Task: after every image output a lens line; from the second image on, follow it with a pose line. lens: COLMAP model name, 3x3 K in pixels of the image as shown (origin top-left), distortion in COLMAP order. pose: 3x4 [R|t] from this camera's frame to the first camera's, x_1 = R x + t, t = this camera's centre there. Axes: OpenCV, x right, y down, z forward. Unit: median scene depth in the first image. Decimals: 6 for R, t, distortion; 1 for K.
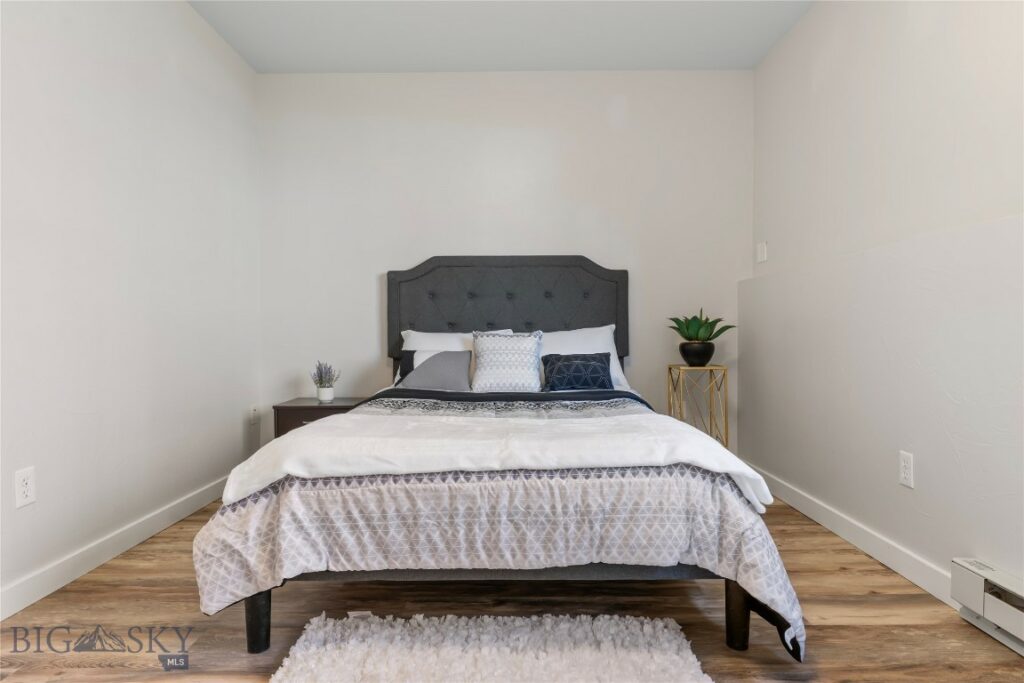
lens RADIAL K [[561.6, 0, 512.3], [0, 561.6, 341.1], [0, 0, 1]] dist [-0.003858, 0.001366]
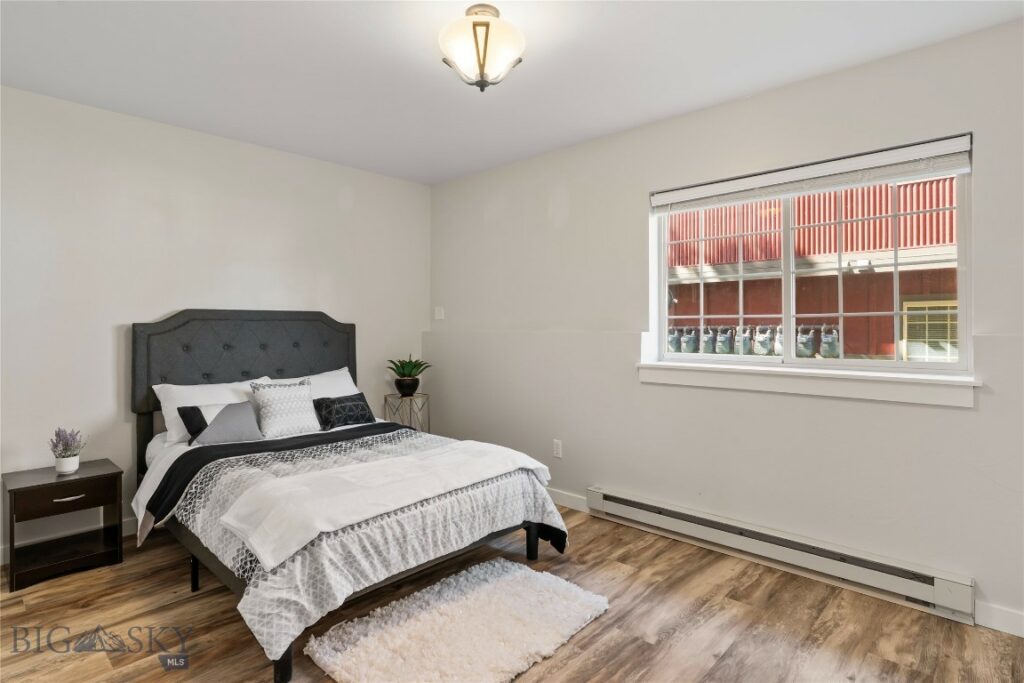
lens RADIAL K [[526.2, 0, 512.3], [0, 526.2, 335.0], [0, 0, 1]] dist [-0.004619, -0.000336]
pose [[0.683063, -0.005113, 0.730341, -0.999905], [0.009185, 0.999957, -0.001589, -0.224796], [-0.730301, 0.007794, 0.683081, -0.188062]]
